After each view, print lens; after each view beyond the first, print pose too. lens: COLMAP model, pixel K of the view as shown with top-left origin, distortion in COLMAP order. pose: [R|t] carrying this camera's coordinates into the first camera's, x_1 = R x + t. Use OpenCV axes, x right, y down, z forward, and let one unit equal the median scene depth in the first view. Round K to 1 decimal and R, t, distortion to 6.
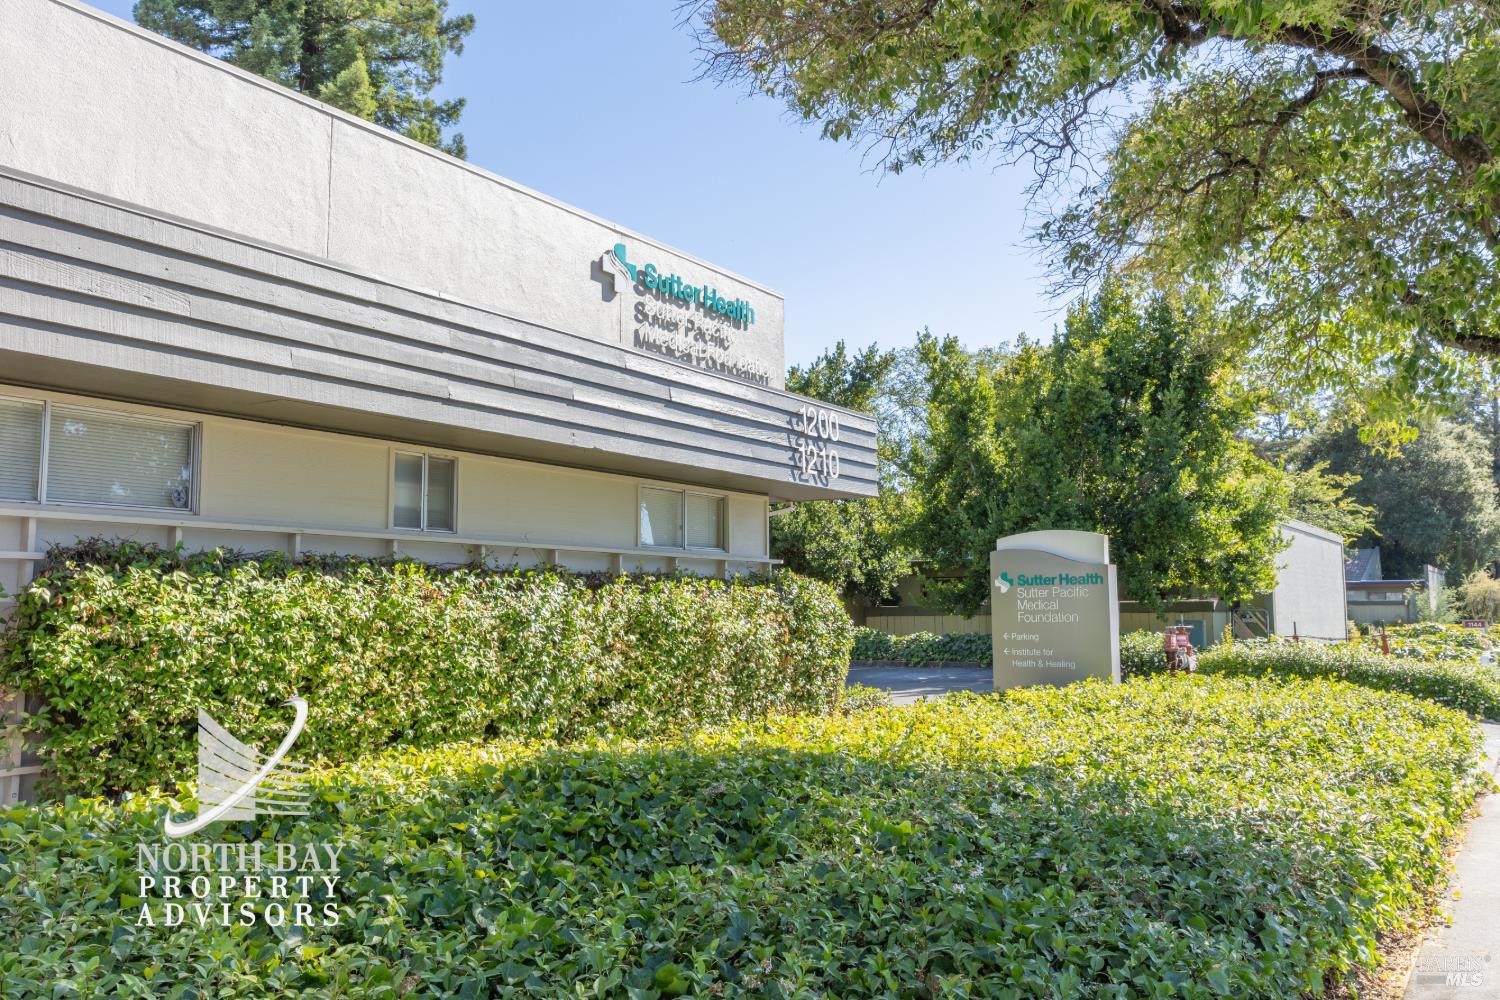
lens RADIAL K [[1146.2, 0, 750.0], [0, 1146.2, 500.0], [0, 0, 1]] dist [0.000391, -0.000001]
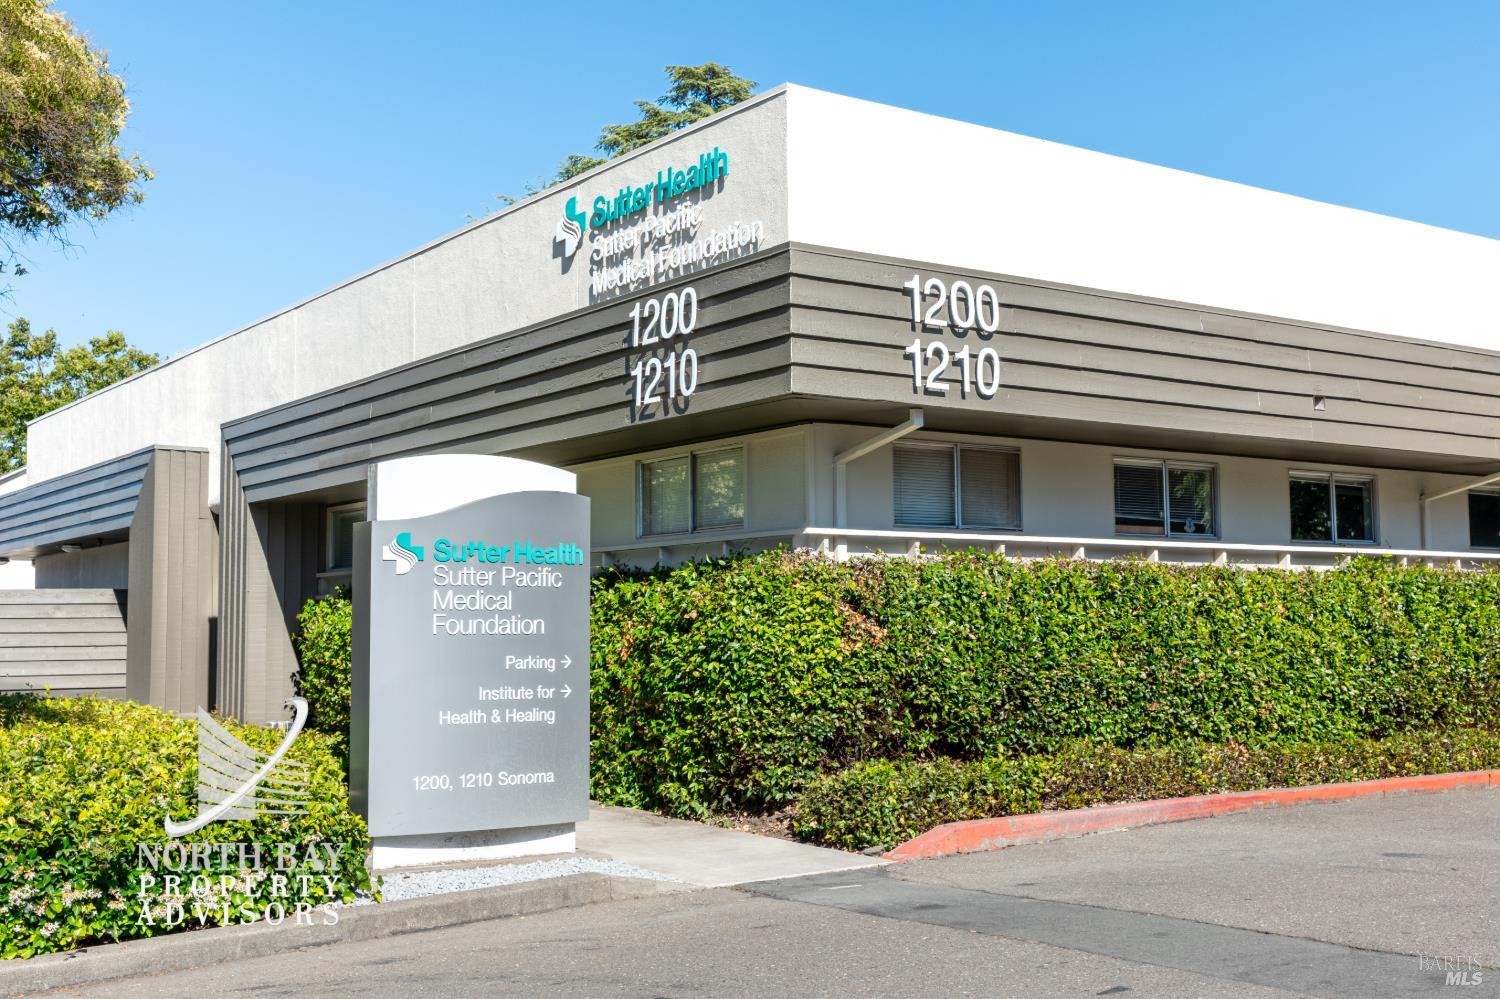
lens RADIAL K [[1719.4, 0, 750.0], [0, 1719.4, 499.5], [0, 0, 1]] dist [0.008250, 0.005724]
pose [[-0.337680, -0.062538, -0.939181, 0.970071], [0.113042, 0.987874, -0.106425, 0.144506], [0.934448, -0.142105, -0.326516, 1.395266]]
